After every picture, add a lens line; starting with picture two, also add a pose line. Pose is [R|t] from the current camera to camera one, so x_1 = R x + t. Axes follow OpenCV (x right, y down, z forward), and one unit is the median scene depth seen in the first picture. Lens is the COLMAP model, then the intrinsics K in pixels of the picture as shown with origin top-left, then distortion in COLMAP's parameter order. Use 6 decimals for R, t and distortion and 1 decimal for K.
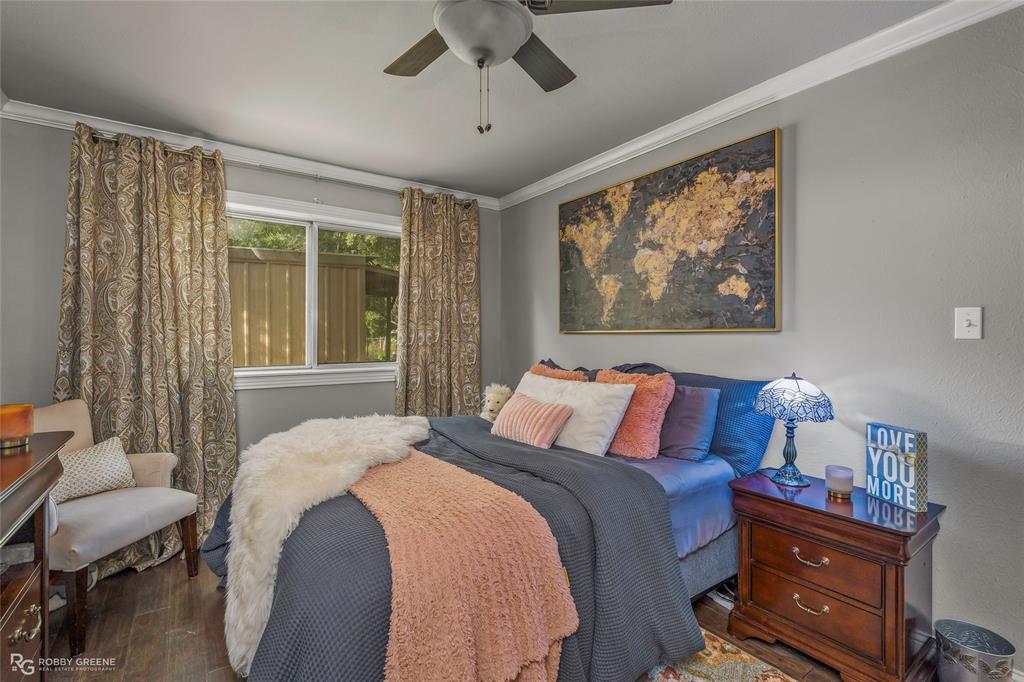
lens RADIAL K [[467.9, 0, 509.1], [0, 467.9, 338.9], [0, 0, 1]] dist [-0.001788, 0.000985]
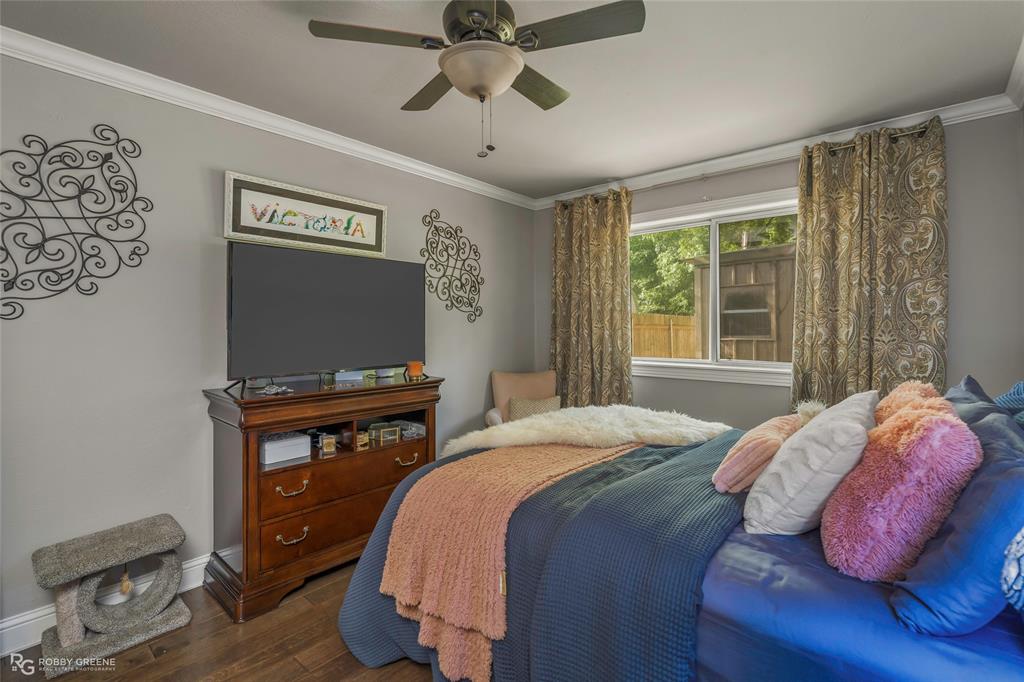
lens RADIAL K [[467.9, 0, 509.0], [0, 467.9, 334.0], [0, 0, 1]] dist [-0.001788, 0.000985]
pose [[0.240009, 0.007421, -0.970742, 0.448252], [-0.010871, 0.999929, 0.004956, -0.001574], [0.970710, 0.009364, 0.240072, 0.320870]]
